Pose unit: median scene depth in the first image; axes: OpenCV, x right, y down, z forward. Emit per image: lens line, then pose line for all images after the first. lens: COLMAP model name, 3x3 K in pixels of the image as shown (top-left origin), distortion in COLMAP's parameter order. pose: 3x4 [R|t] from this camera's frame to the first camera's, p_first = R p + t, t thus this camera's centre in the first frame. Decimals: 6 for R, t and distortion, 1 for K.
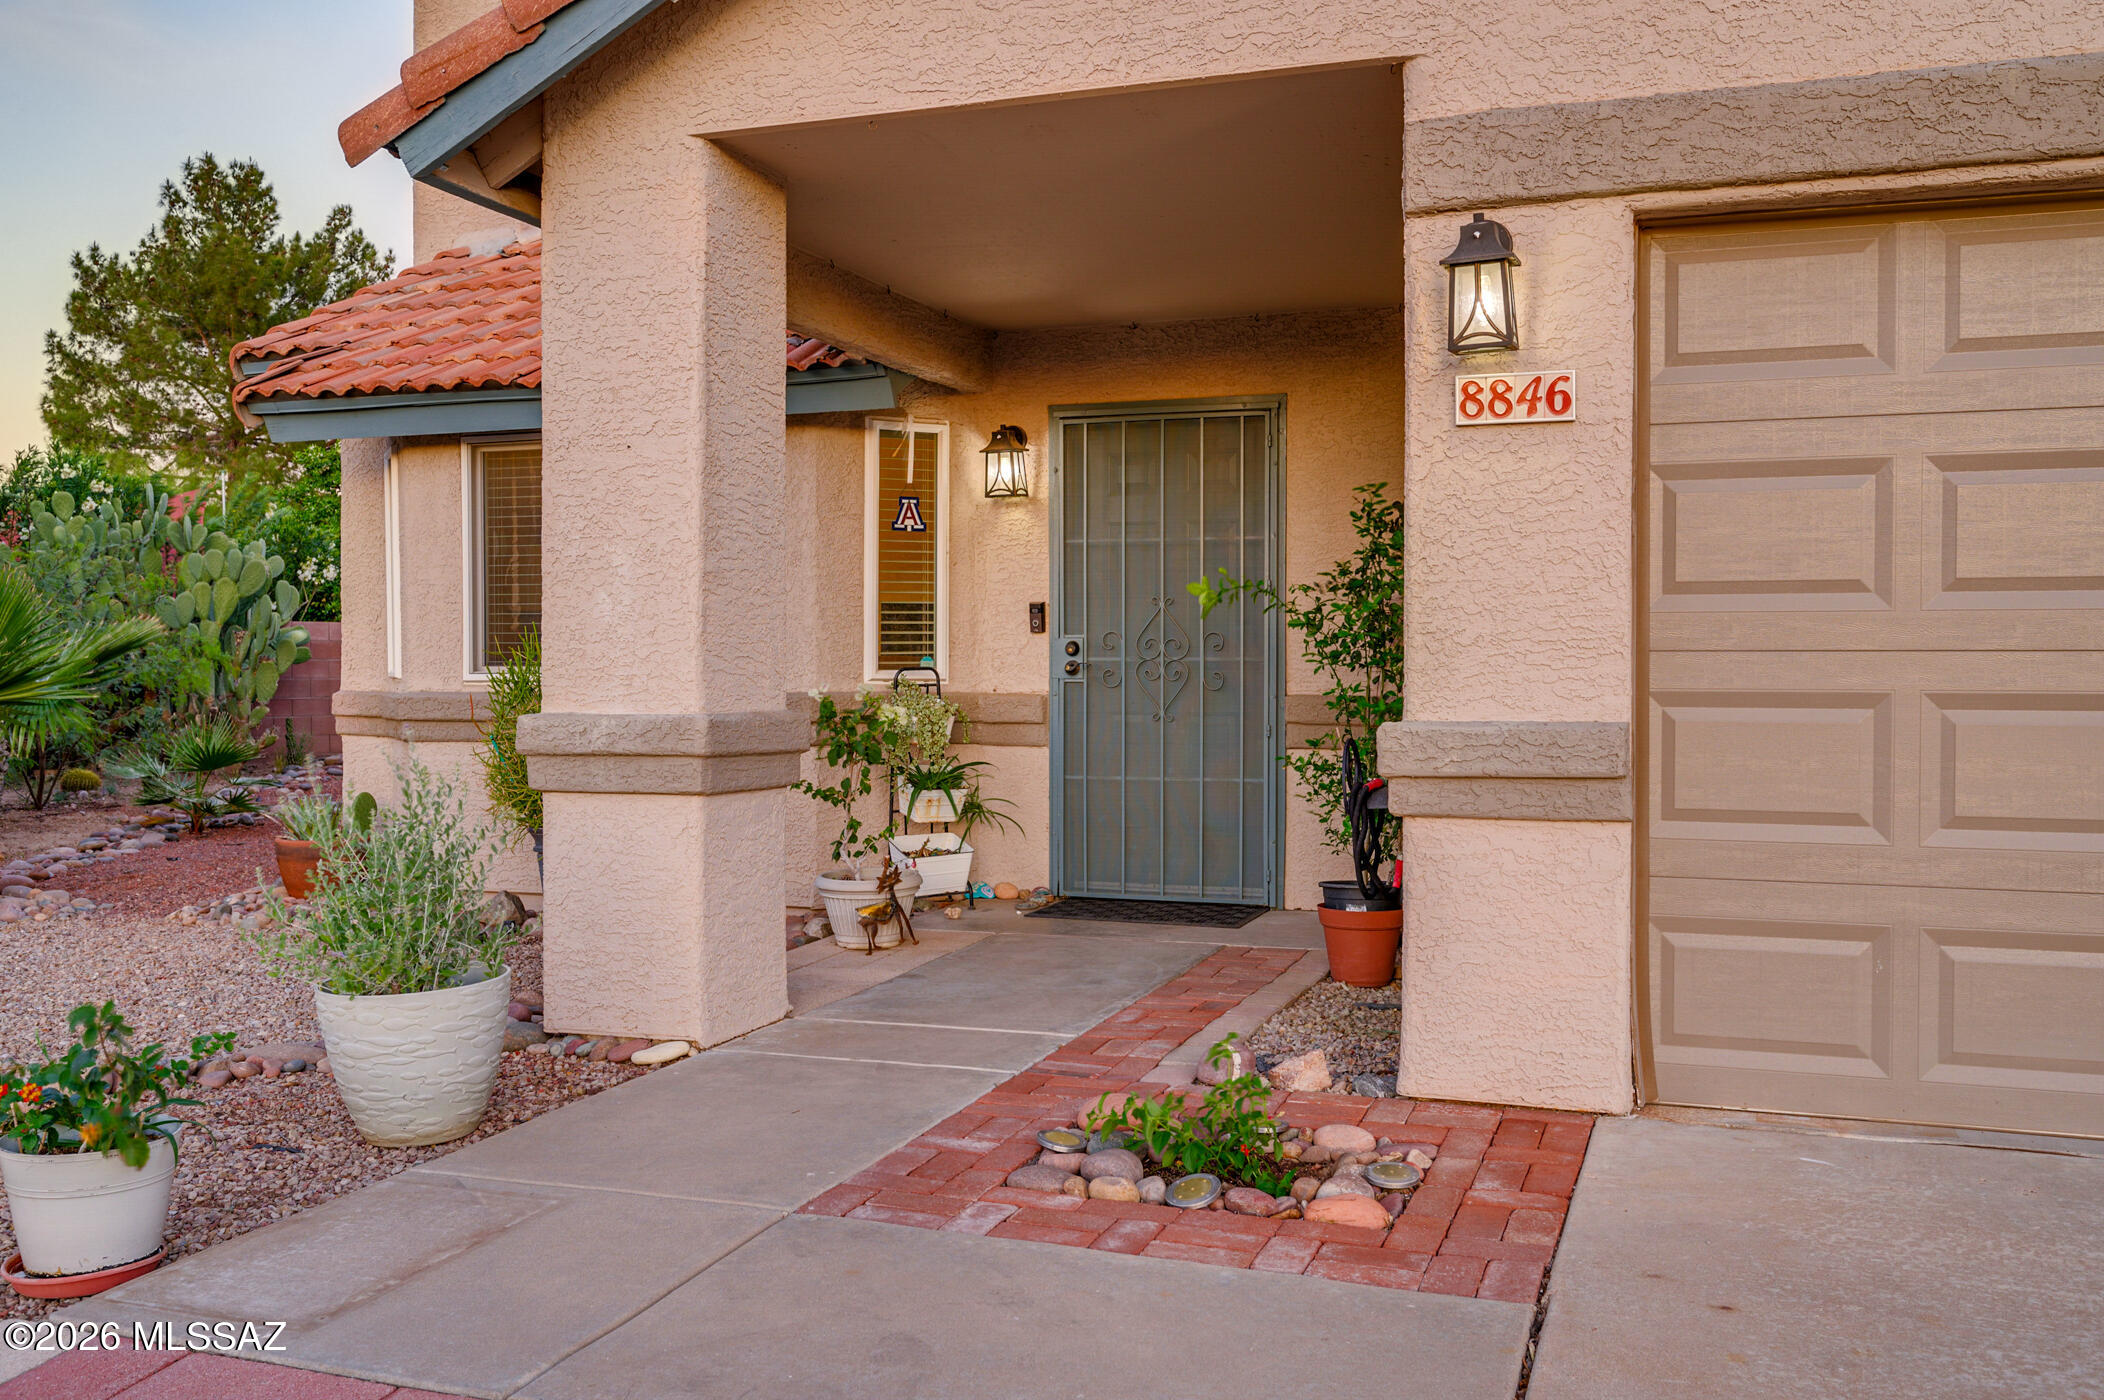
lens RADIAL K [[1853.3, 0, 1053.1], [0, 1853.3, 692.5], [0, 0, 1]] dist [-0.006297, -0.004714]
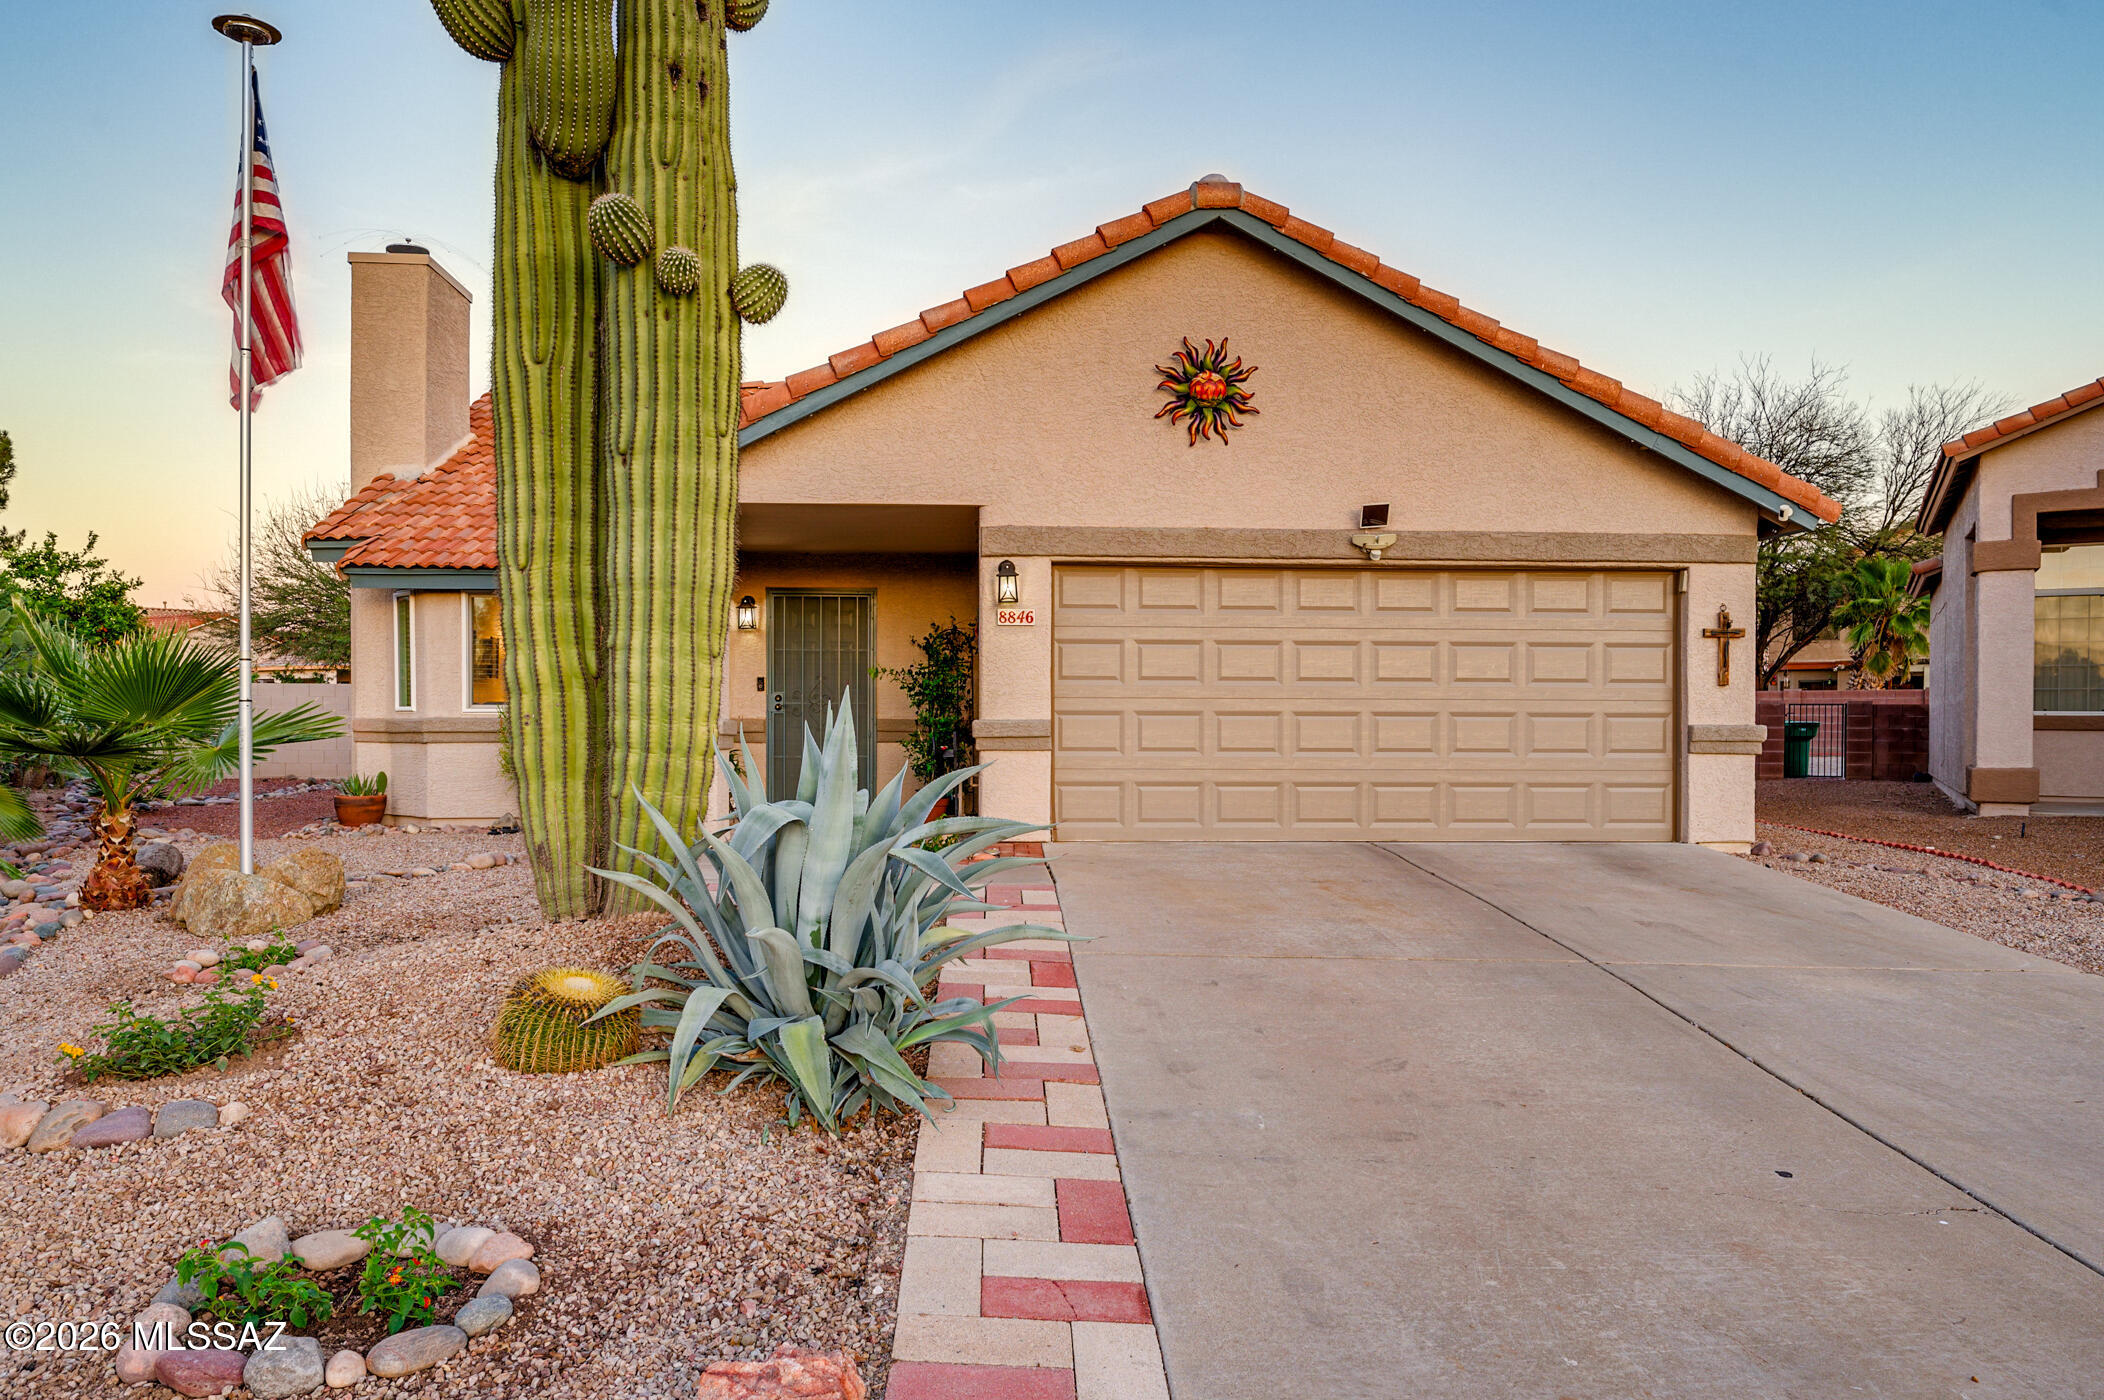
lens RADIAL K [[1853.3, 0, 1051.9], [0, 1853.3, 706.8], [0, 0, 1]] dist [-0.006297, -0.004714]
pose [[0.913426, 0.006507, 0.406954, -0.986303], [0.005187, 0.999605, -0.027625, 0.082238], [-0.406973, 0.027344, 0.913031, -1.918939]]
